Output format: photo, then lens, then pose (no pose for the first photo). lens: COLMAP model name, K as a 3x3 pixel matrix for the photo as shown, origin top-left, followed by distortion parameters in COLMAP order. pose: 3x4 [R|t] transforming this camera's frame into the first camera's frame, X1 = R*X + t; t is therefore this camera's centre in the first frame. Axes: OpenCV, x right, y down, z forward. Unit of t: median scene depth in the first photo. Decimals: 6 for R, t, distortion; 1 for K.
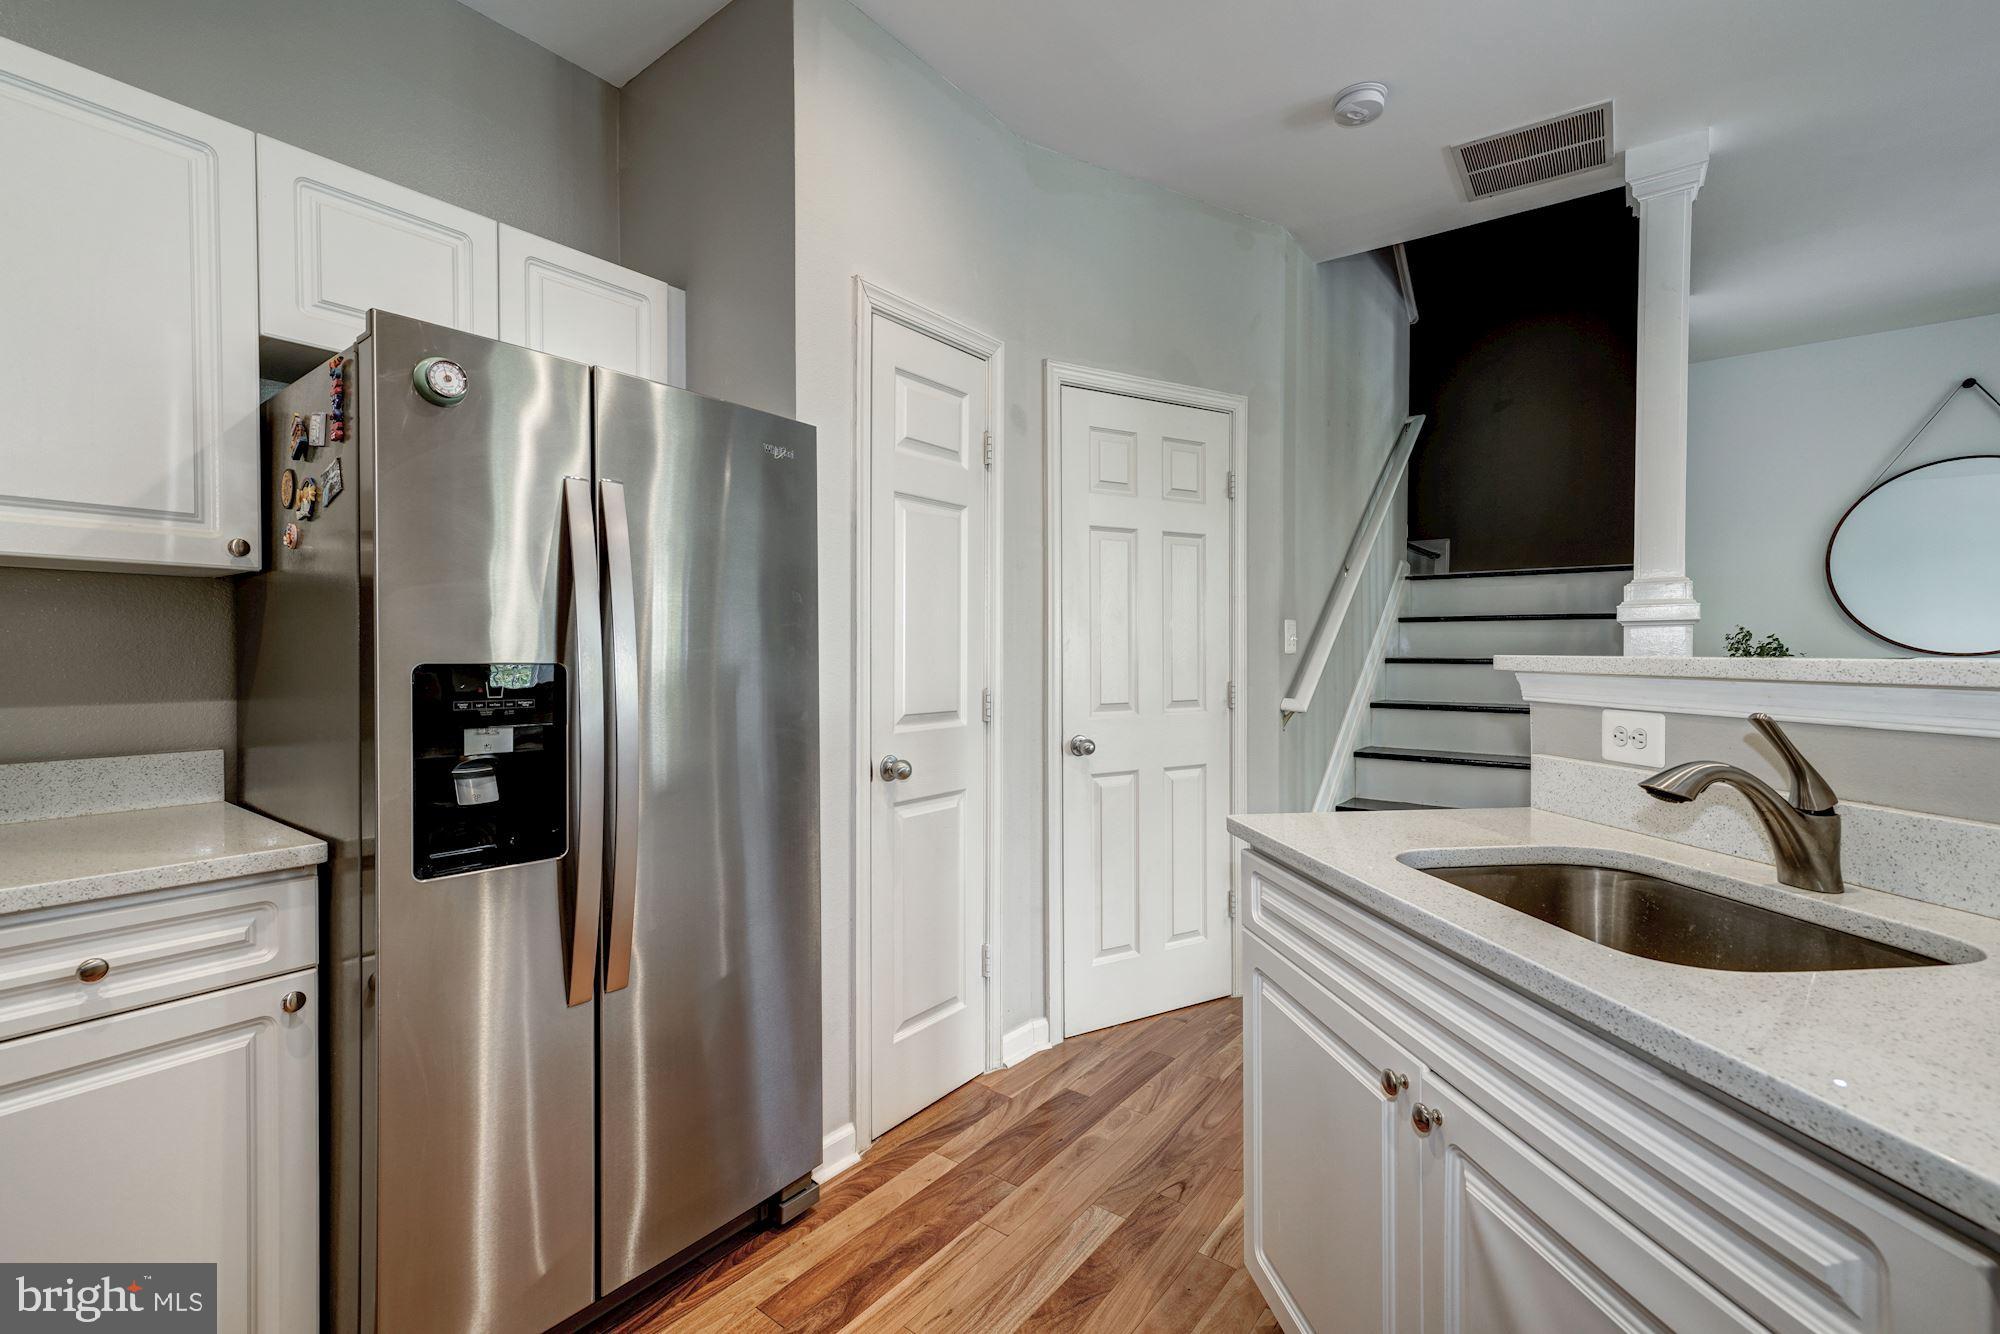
lens RADIAL K [[909.2, 0, 980.0], [0, 909.2, 666.3], [0, 0, 1]] dist [0.024779, 0.001079]
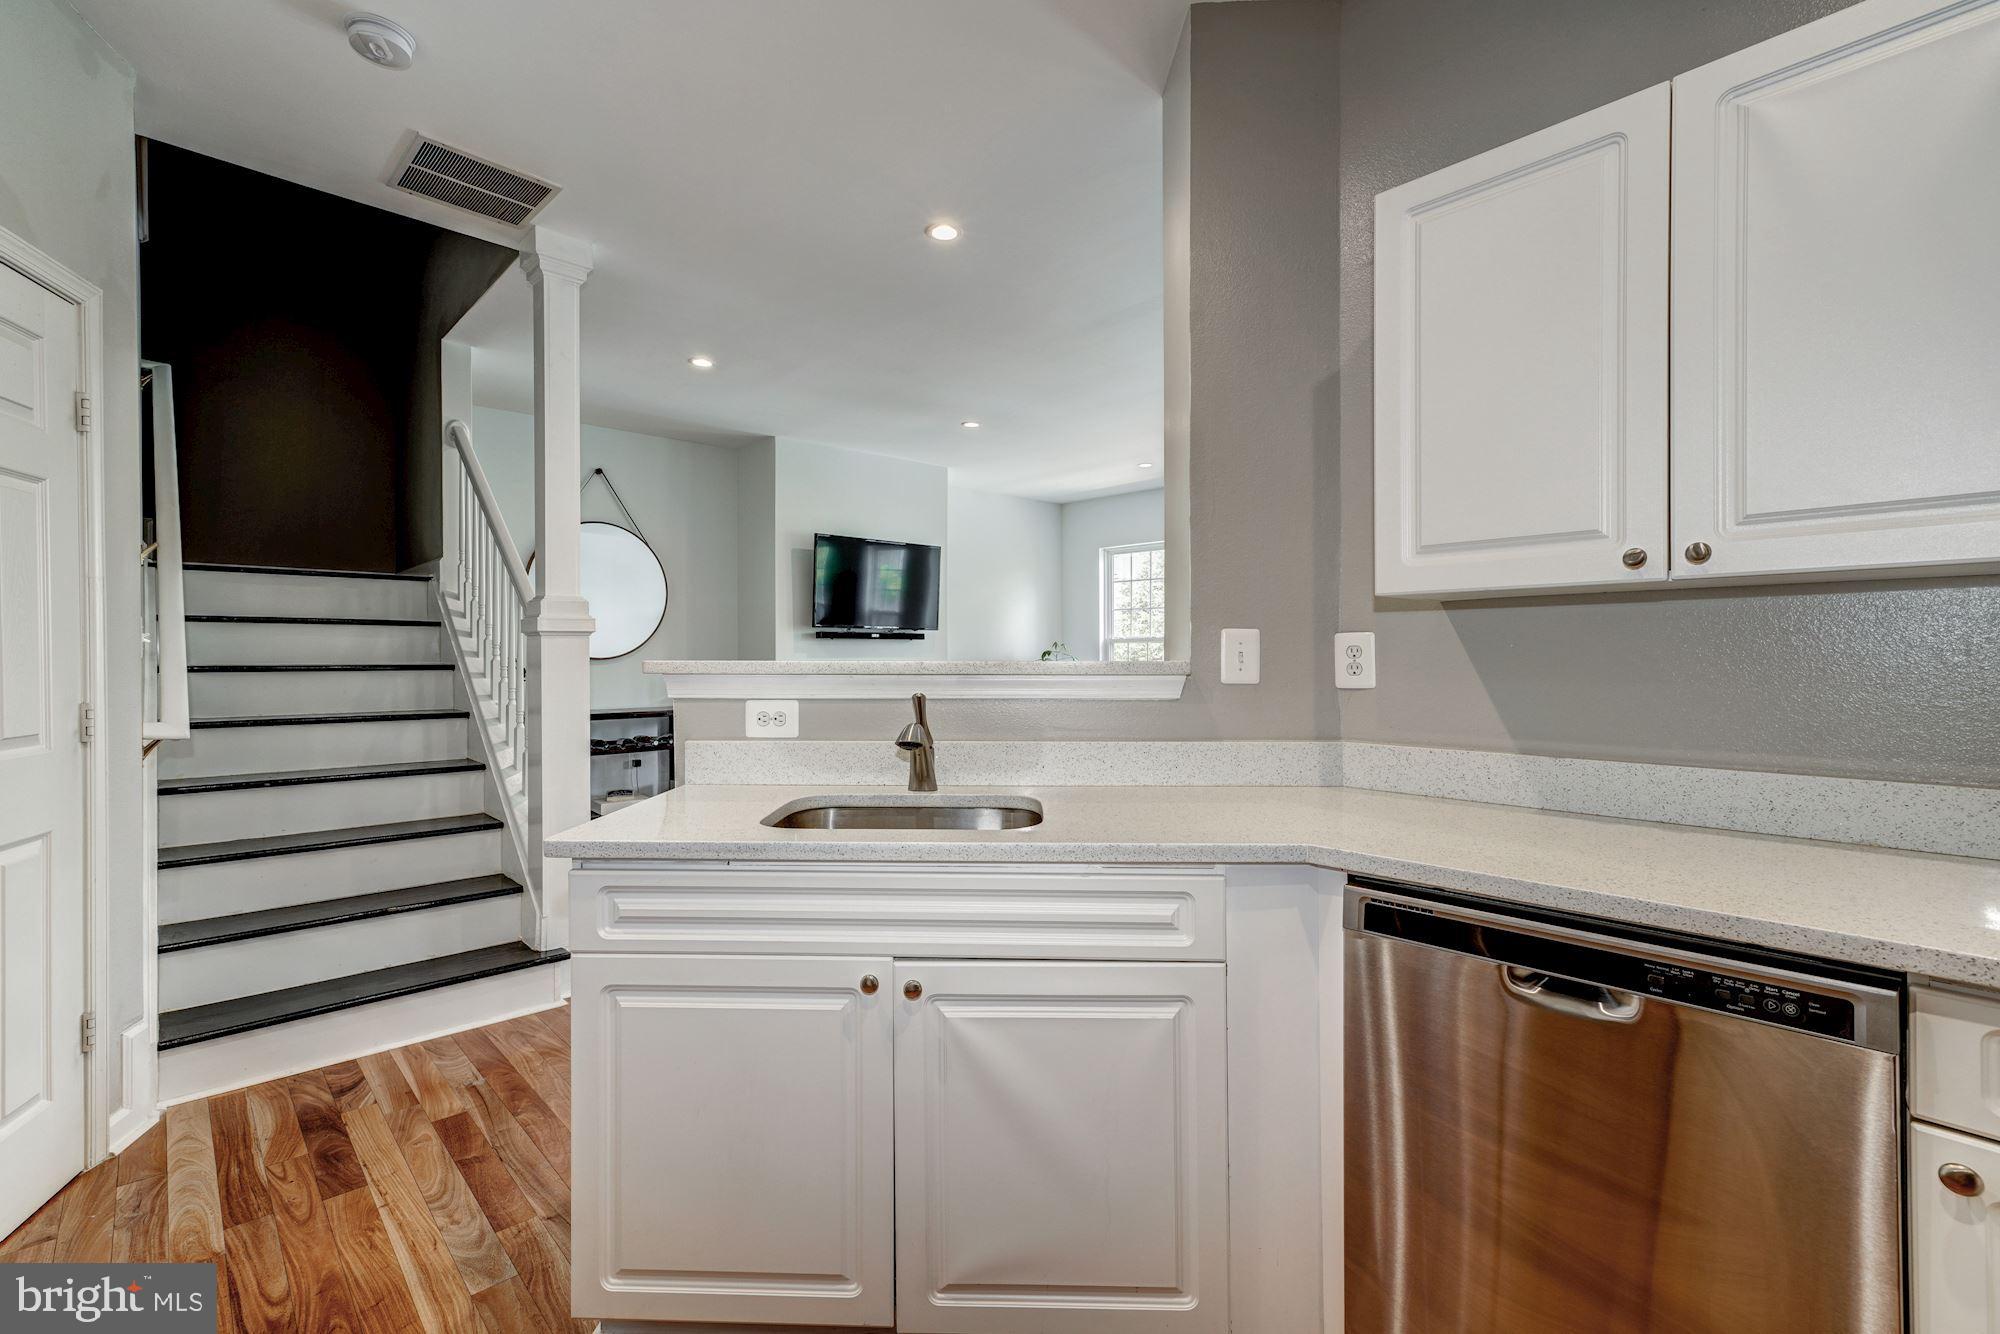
lens RADIAL K [[909.2, 0, 995.0], [0, 909.2, 665.3], [0, 0, 1]] dist [0.024779, 0.001079]
pose [[0.147506, -0.012807, 0.988978, -0.385793], [0.018923, 0.999770, 0.010125, -0.007178], [-0.988880, 0.017221, 0.147714, 0.289303]]
